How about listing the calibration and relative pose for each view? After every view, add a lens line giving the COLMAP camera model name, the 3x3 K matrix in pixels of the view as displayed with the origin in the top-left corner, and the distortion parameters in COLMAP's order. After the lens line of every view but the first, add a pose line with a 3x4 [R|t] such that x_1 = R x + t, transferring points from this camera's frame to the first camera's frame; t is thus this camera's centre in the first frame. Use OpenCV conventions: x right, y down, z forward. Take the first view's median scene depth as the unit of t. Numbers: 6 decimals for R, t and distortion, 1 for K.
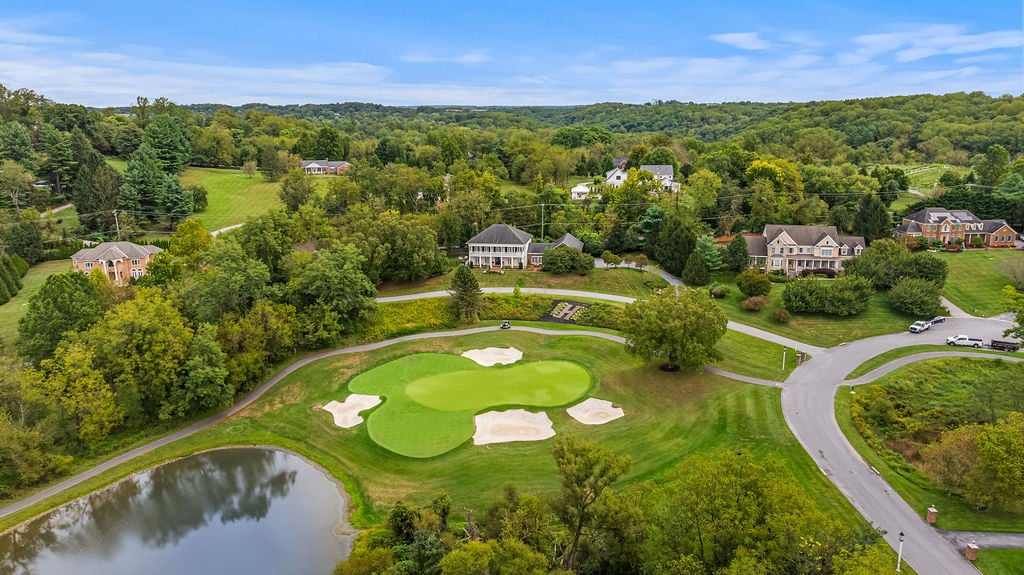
lens RADIAL K [[724.8, 0, 508.6], [0, 724.8, 283.7], [0, 0, 1]] dist [-0.020162, -0.002888]
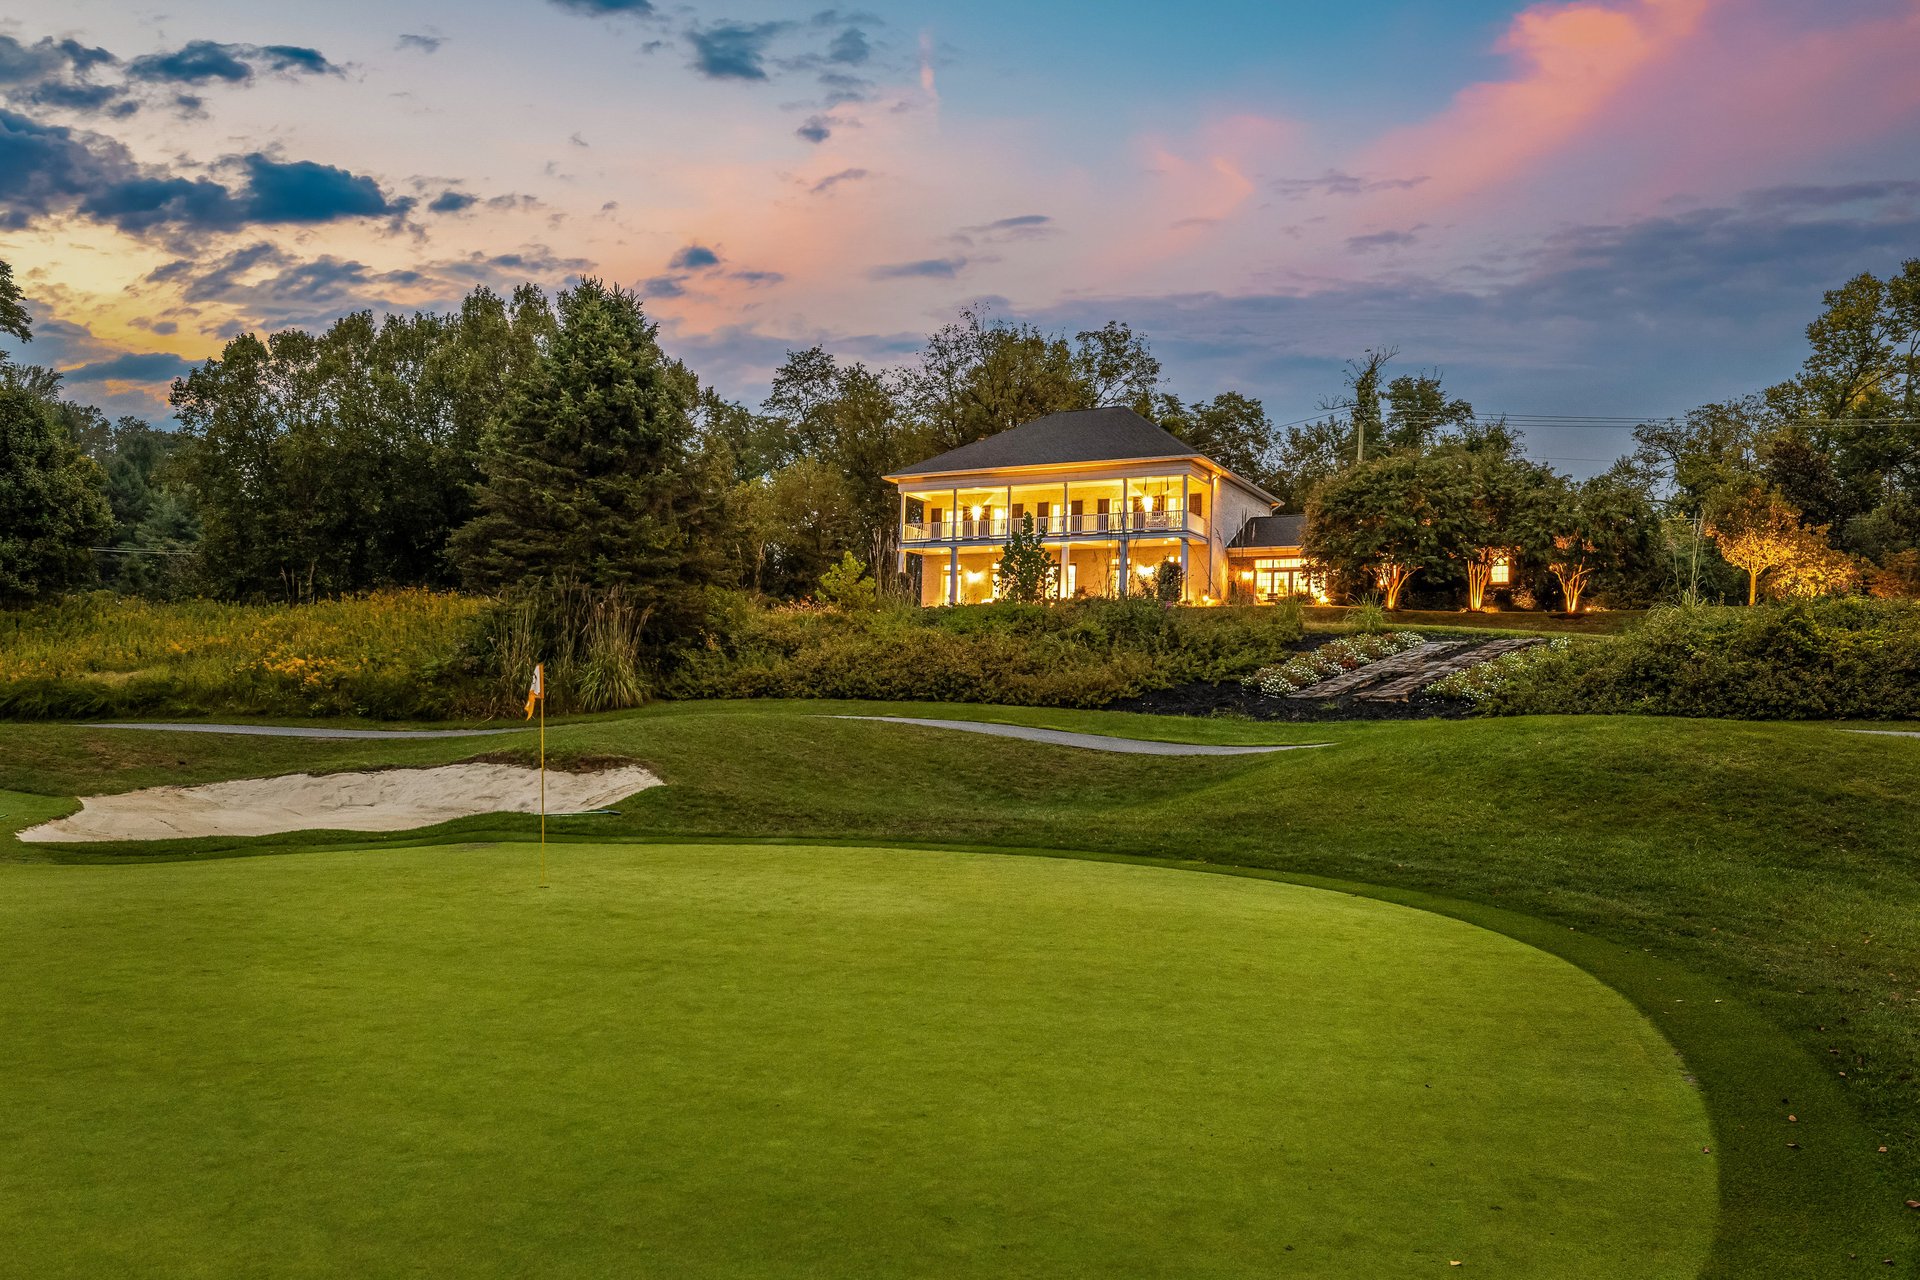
lens RADIAL K [[1528.7, 0, 890.8], [0, 1528.7, 721.8], [0, 0, 1]] dist [0.002103, 0.000565]
pose [[0.944947, 0.030574, -0.325791, 0.090562], [-0.110939, 0.966593, -0.231064, 0.119411], [0.307843, 0.254486, 0.916771, 0.830431]]
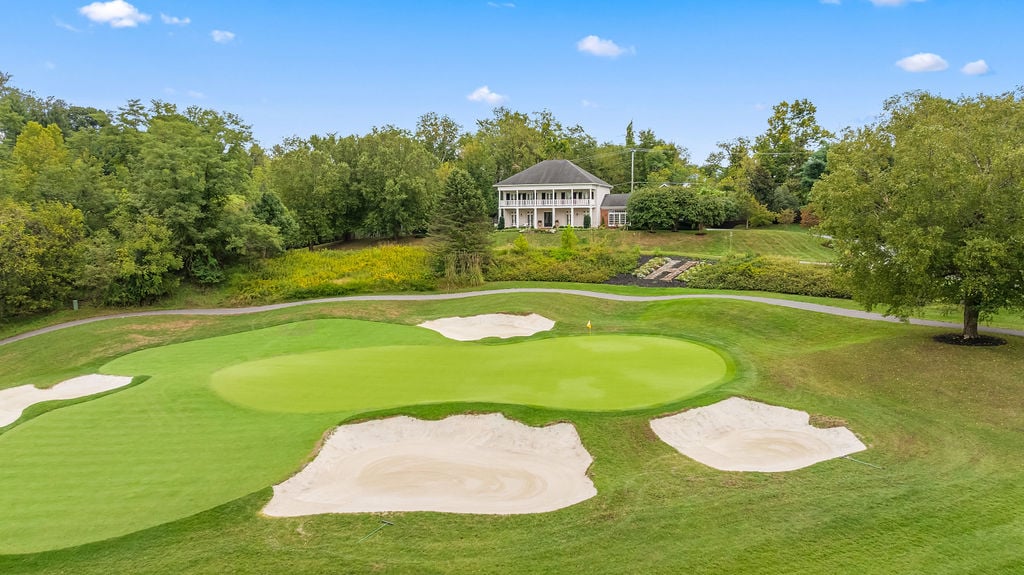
lens RADIAL K [[724.8, 0, 508.6], [0, 724.8, 283.7], [0, 0, 1]] dist [-0.020162, -0.002888]
pose [[0.988174, 0.017209, -0.152369, 0.053965], [-0.038870, 0.989338, -0.140353, 0.129701], [0.148329, 0.144616, 0.978307, 0.562993]]
